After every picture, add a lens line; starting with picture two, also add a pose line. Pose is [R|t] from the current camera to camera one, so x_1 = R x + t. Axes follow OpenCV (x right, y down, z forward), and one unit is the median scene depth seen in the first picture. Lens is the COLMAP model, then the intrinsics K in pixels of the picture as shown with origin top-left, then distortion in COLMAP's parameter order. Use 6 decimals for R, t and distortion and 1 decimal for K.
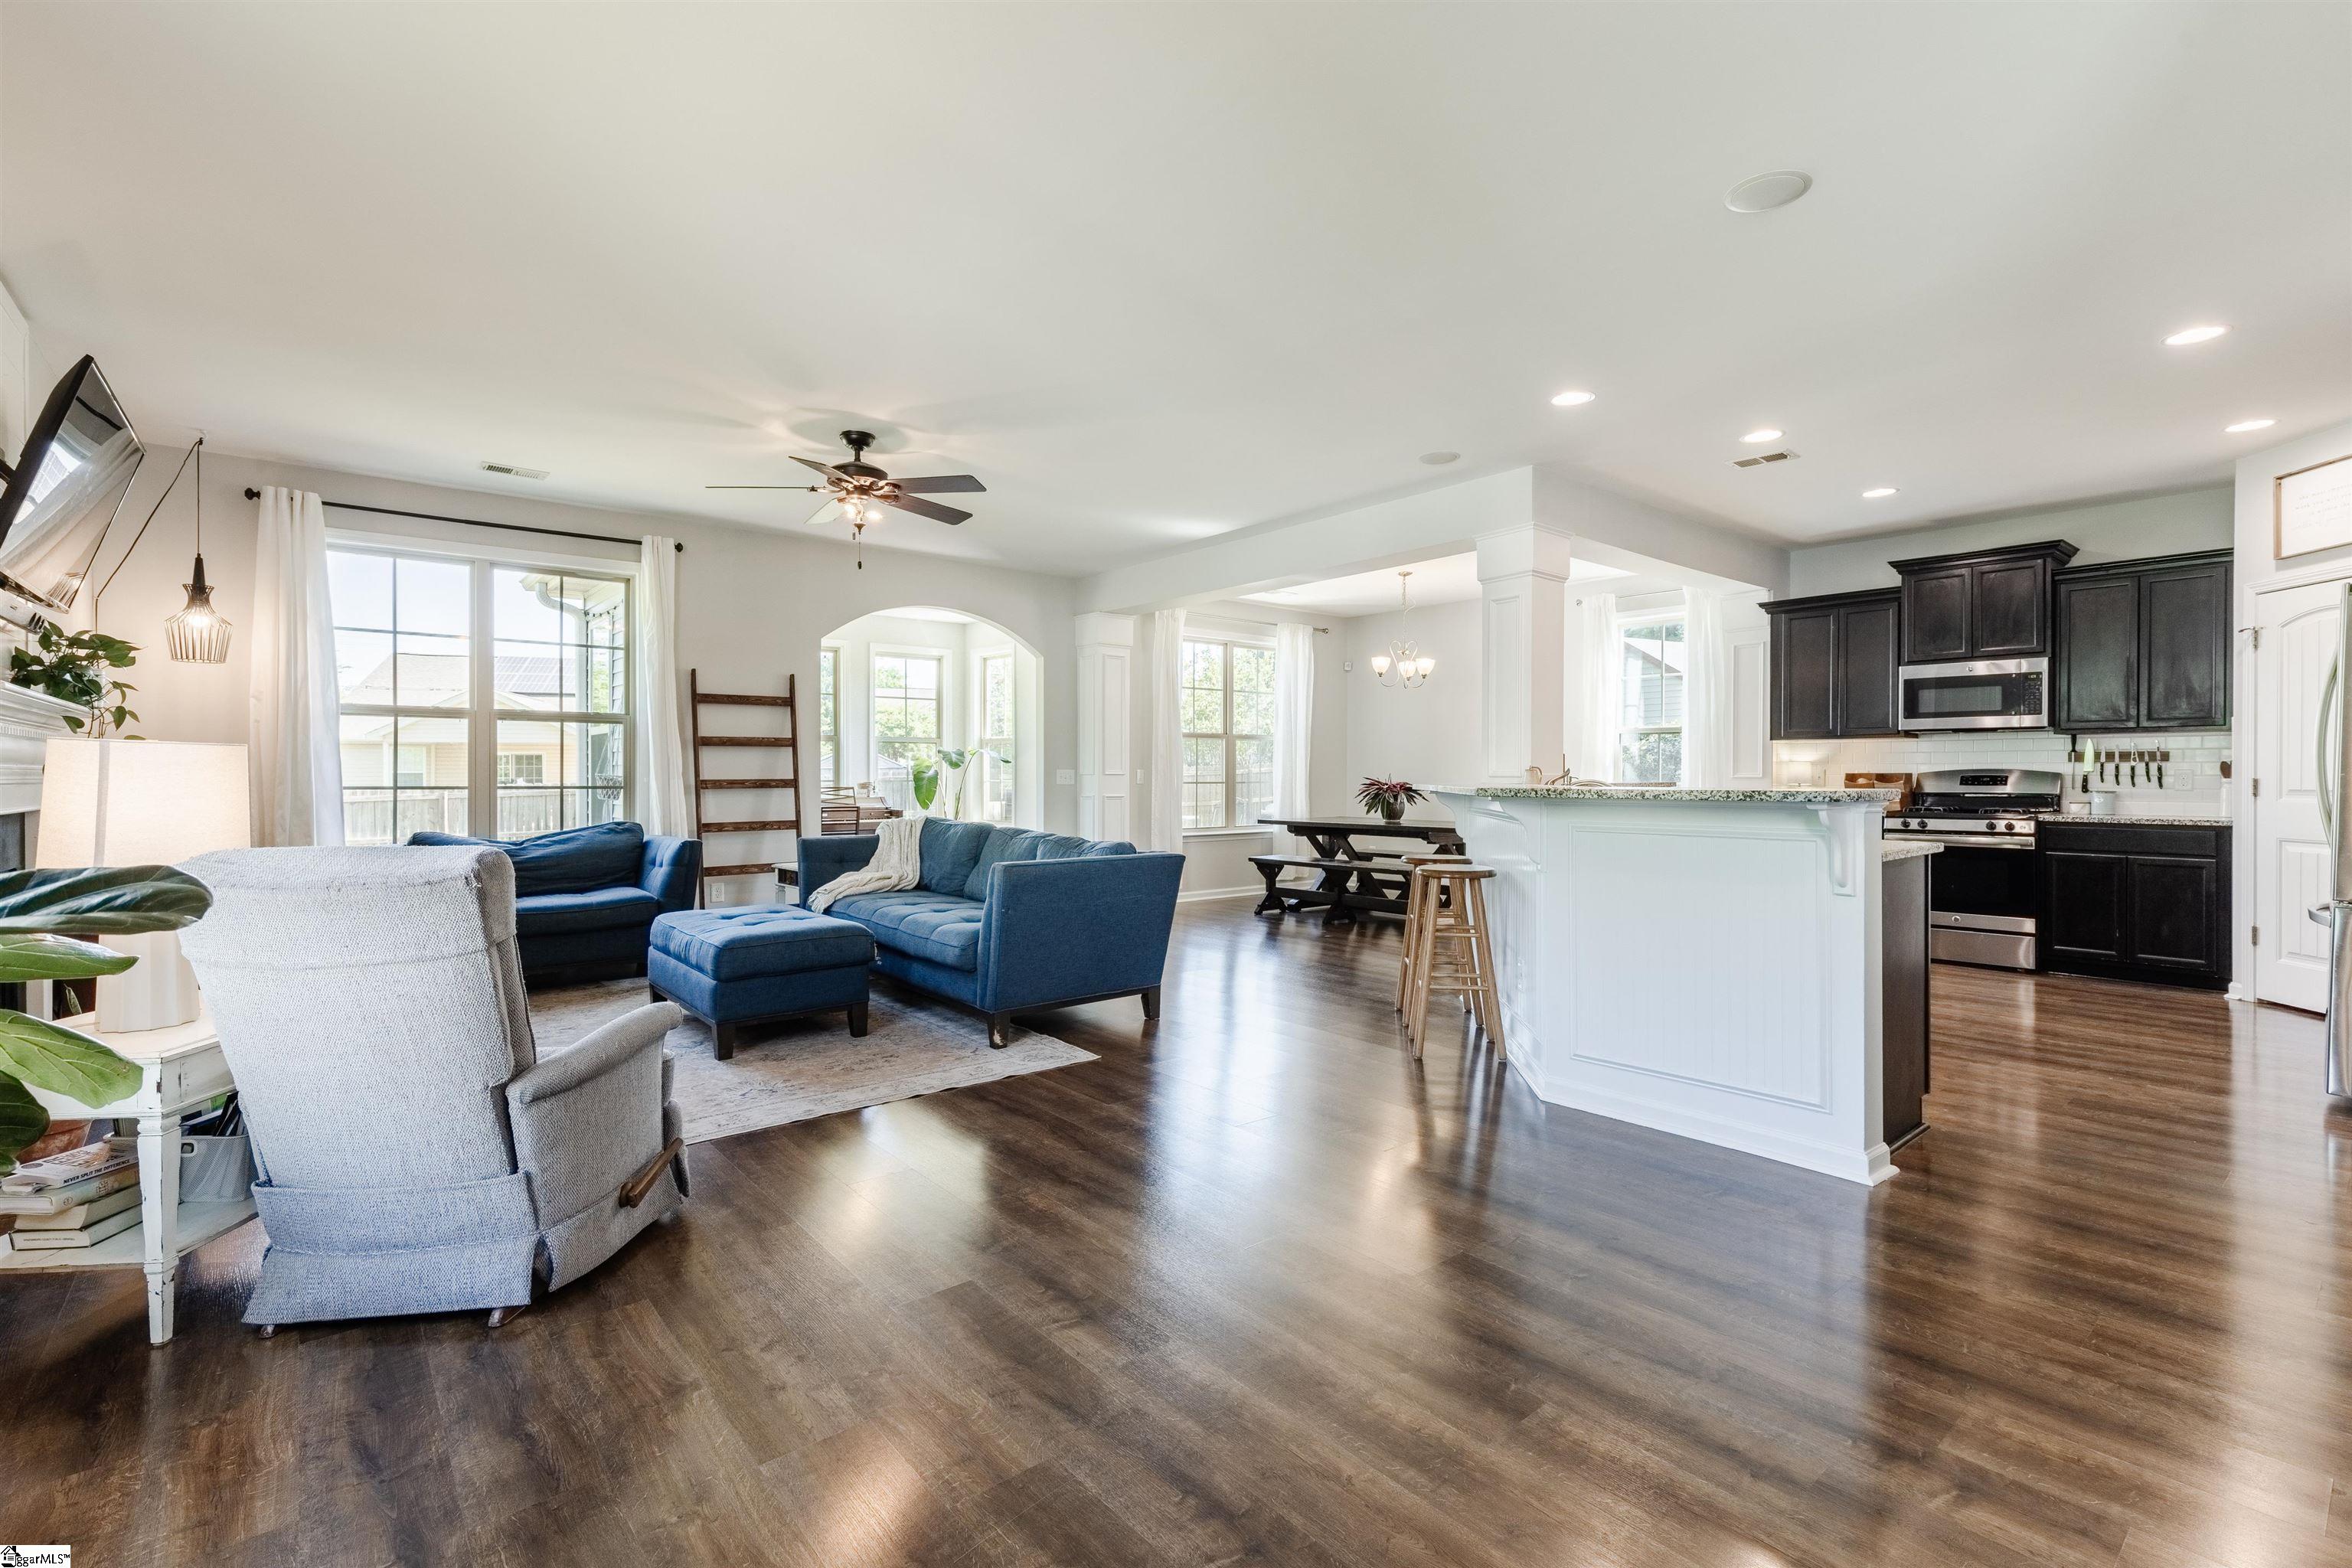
lens RADIAL K [[1051.5, 0, 1170.5], [0, 1051.5, 781.6], [0, 0, 1]] dist [0.007989, -0.001665]
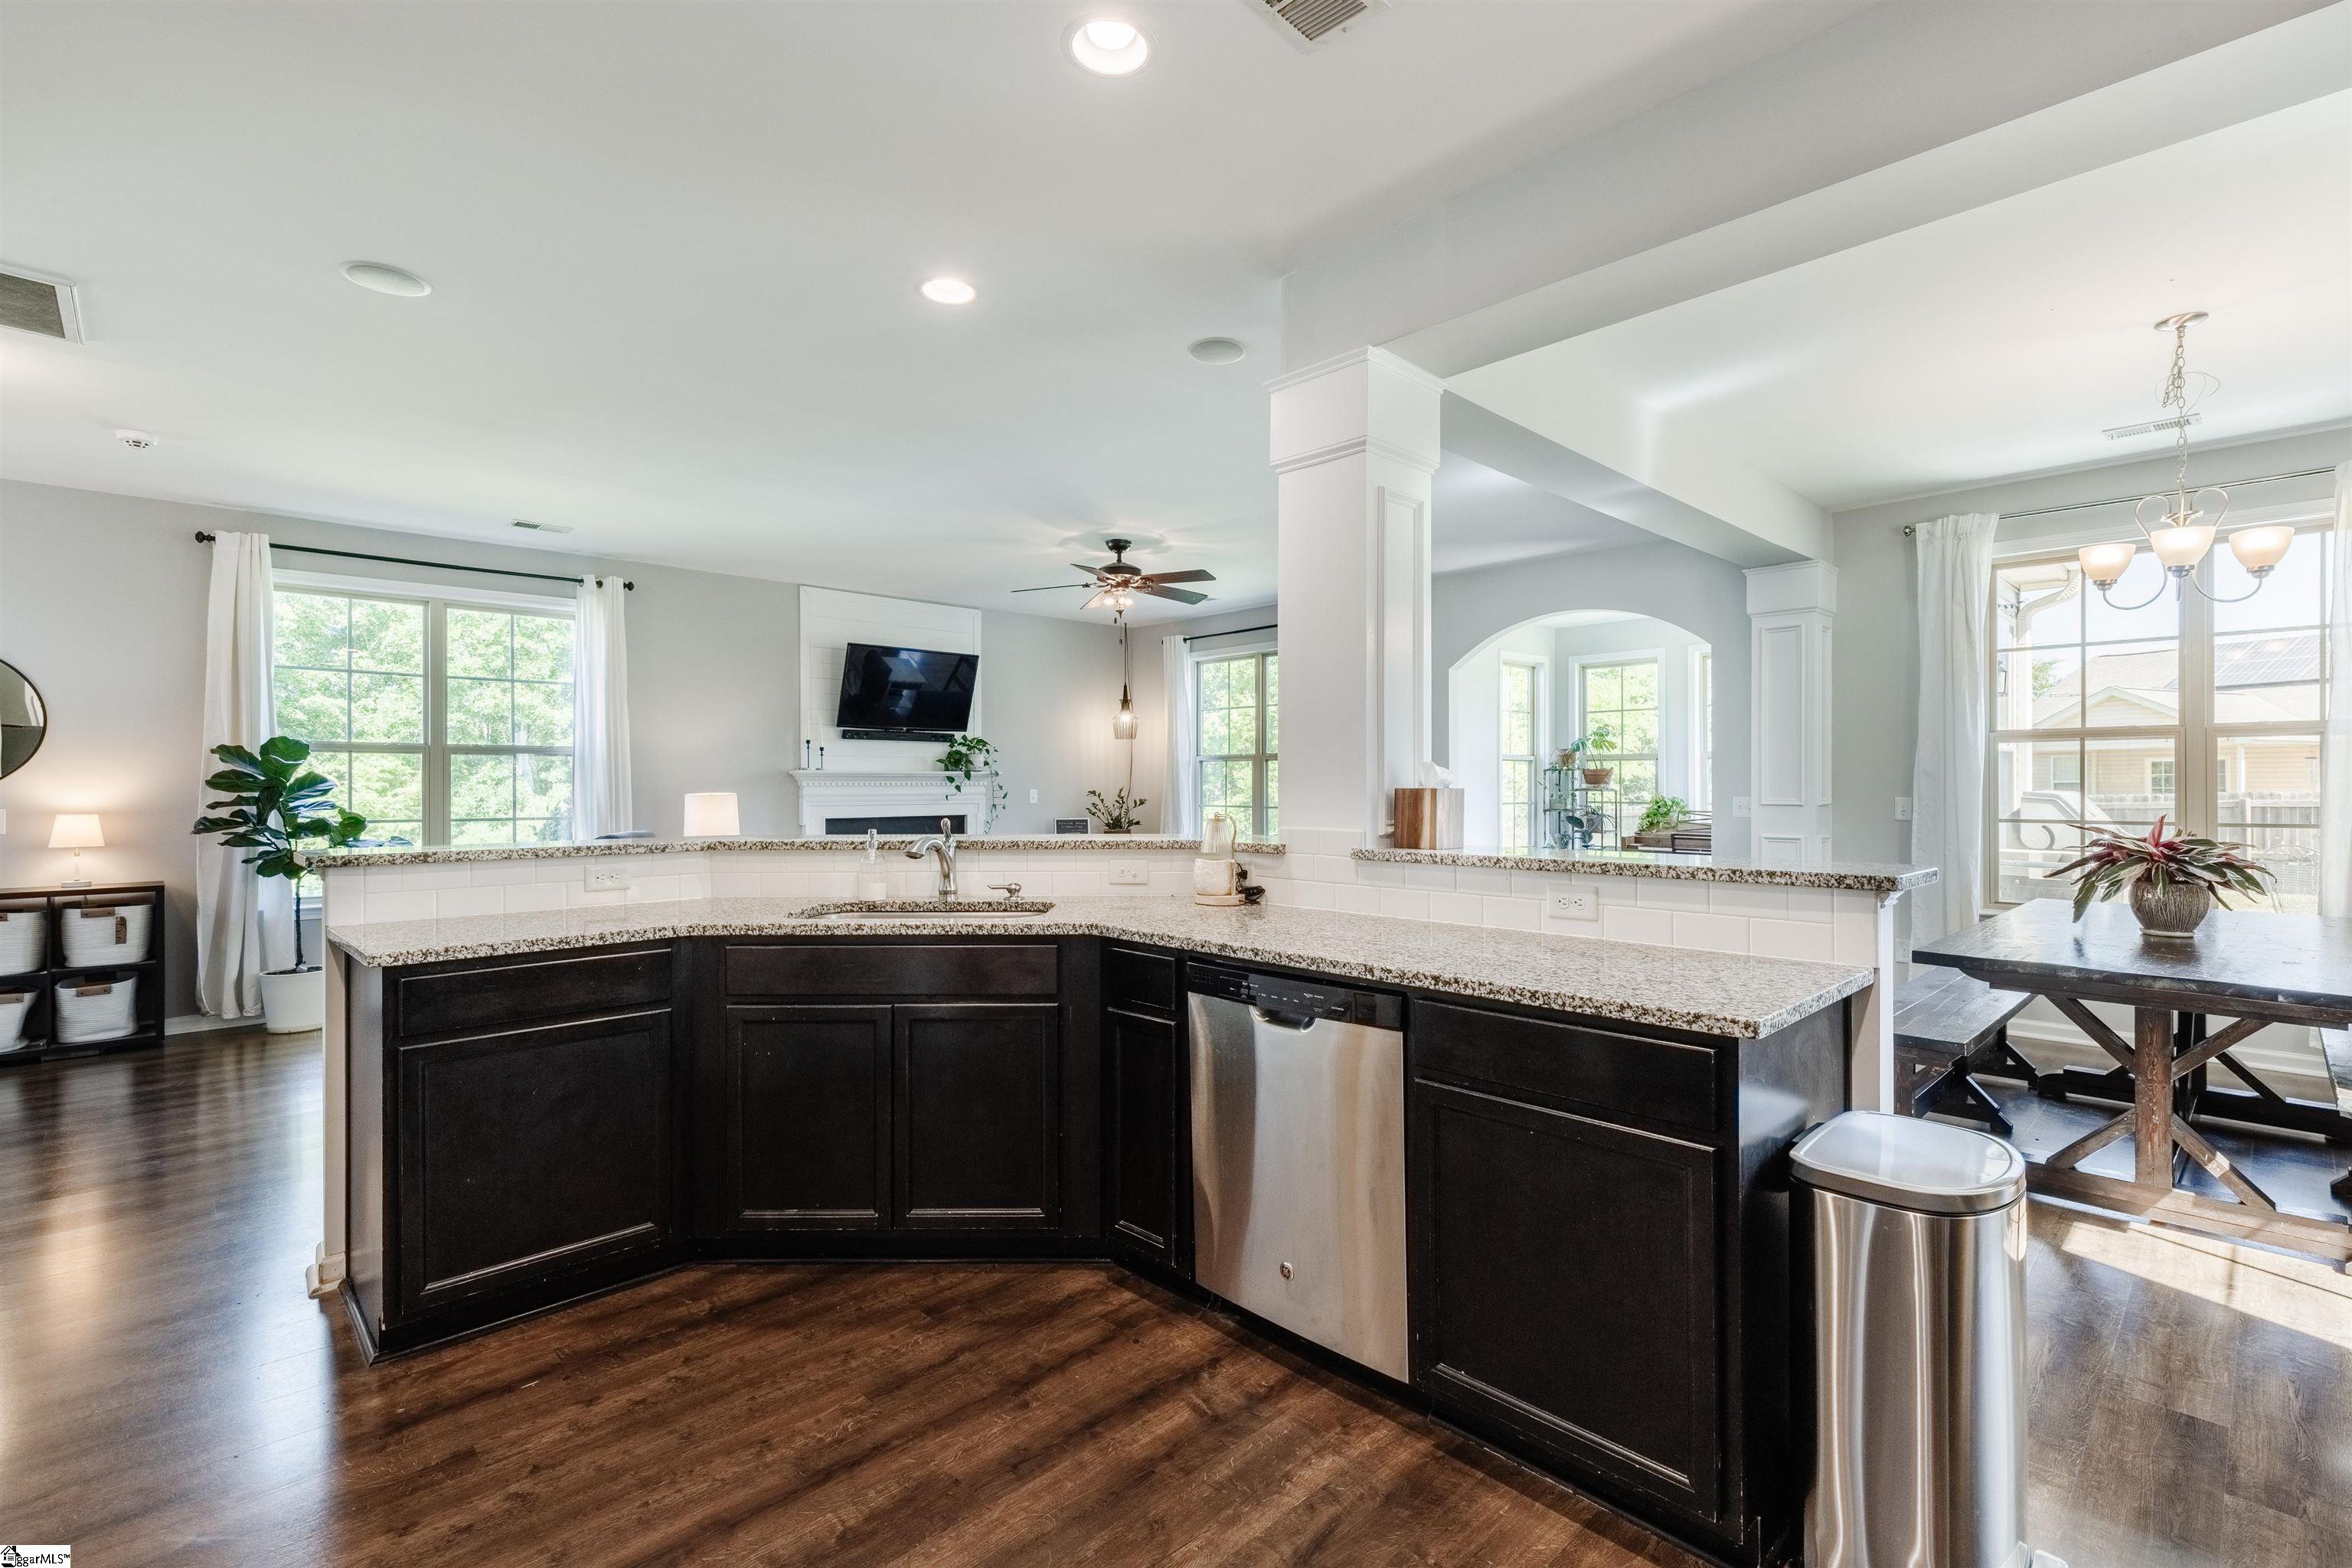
lens RADIAL K [[1051.5, 0, 1238.3], [0, 1051.5, 787.9], [0, 0, 1]] dist [0.007989, -0.001665]
pose [[0.101833, 0.004049, -0.994793, 0.808568], [-0.003130, 0.999988, 0.003750, -0.027484], [0.994797, 0.002732, 0.101844, 0.828182]]
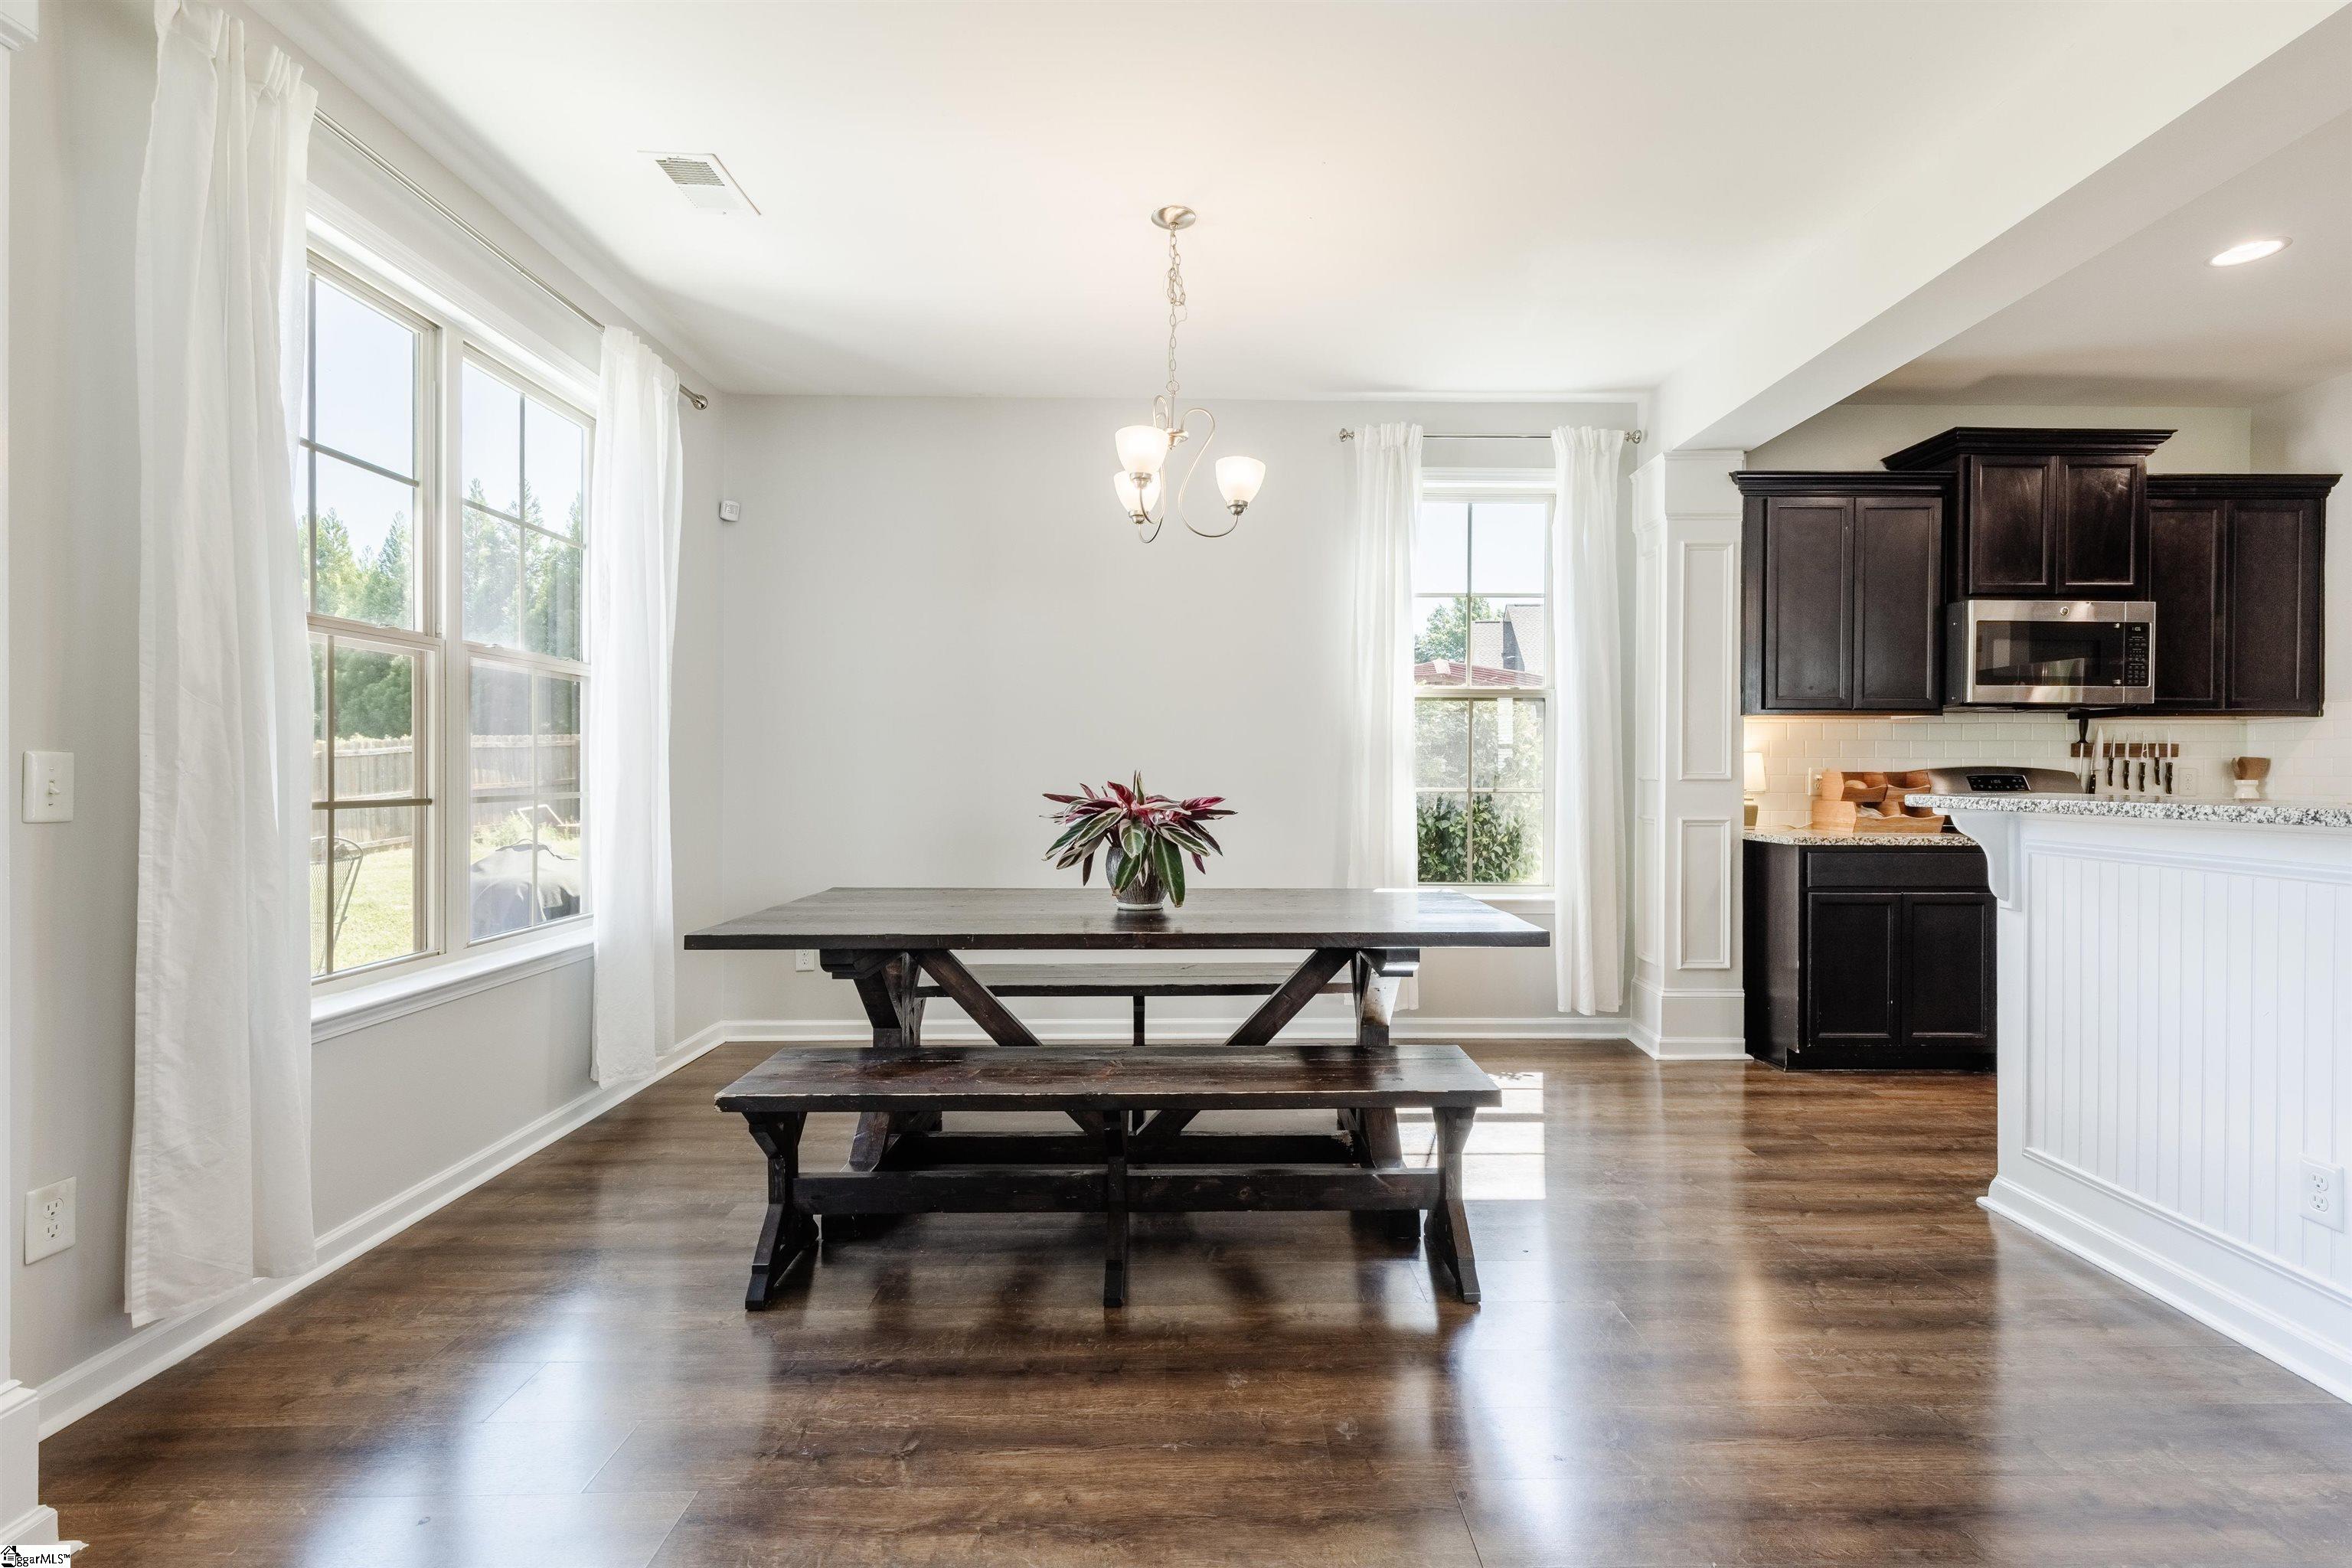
lens RADIAL K [[1051.5, 0, 1204.4], [0, 1051.5, 775.3], [0, 0, 1]] dist [0.007989, -0.001665]
pose [[0.623729, -0.001677, 0.781639, -0.082407], [0.003631, 0.999993, -0.000751, -0.008034], [-0.781632, 0.003307, 0.623731, 1.063513]]
